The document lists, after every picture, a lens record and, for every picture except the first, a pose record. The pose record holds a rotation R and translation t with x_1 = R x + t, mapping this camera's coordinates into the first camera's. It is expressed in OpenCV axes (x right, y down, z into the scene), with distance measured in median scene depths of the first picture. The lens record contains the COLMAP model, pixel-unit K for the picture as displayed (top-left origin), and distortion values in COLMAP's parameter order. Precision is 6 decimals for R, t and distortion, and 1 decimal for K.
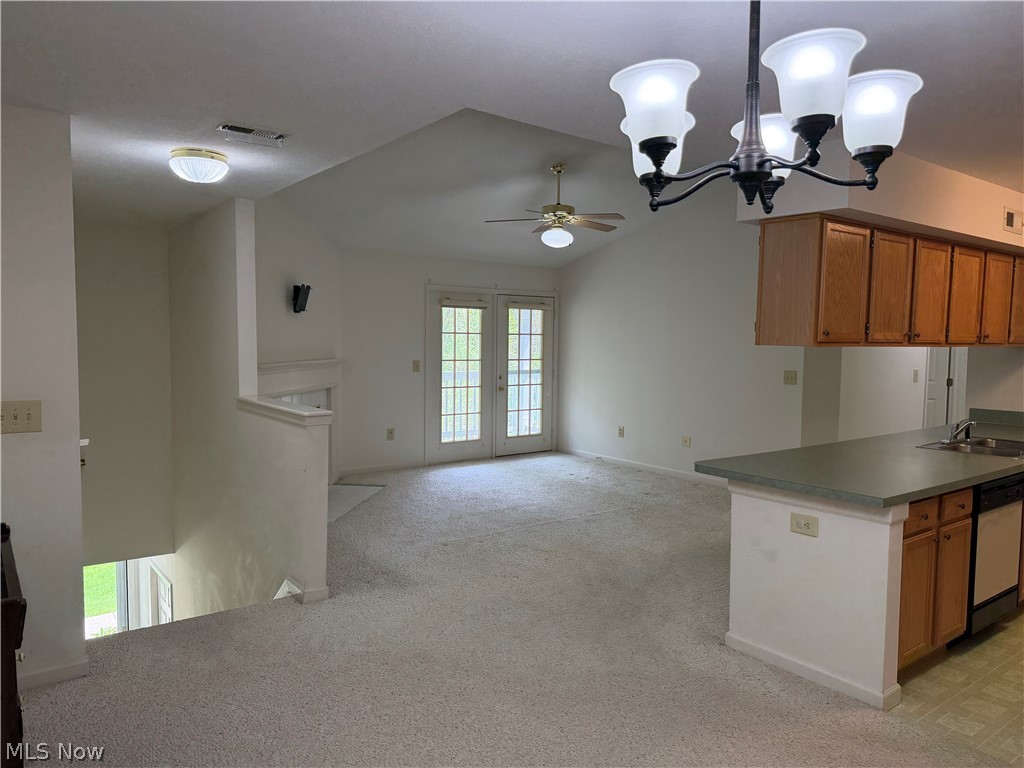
lens RADIAL K [[723.5, 0, 512.0], [0, 723.5, 384.0], [0, 0, 1]] dist [0.107019, -0.158523]
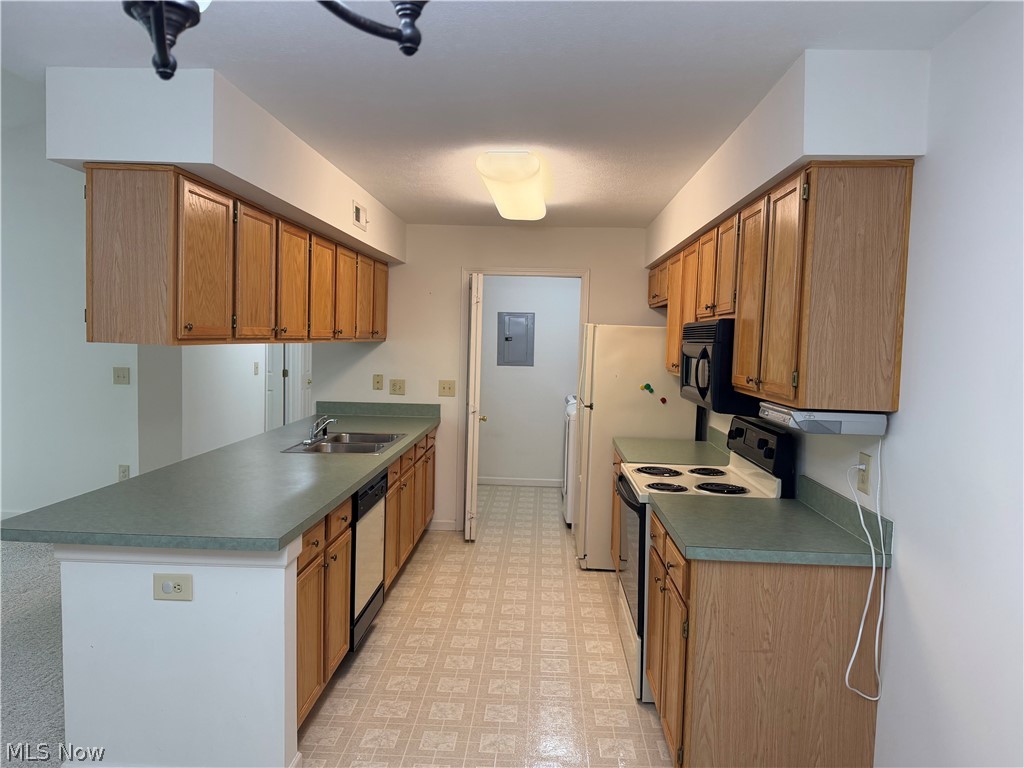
lens RADIAL K [[723.5, 0, 512.0], [0, 723.5, 384.0], [0, 0, 1]] dist [0.107019, -0.158523]
pose [[0.645754, -0.045703, 0.762176, 0.058197], [0.032290, 0.998949, 0.032543, -0.023196], [-0.762862, 0.003596, 0.646551, 0.238851]]
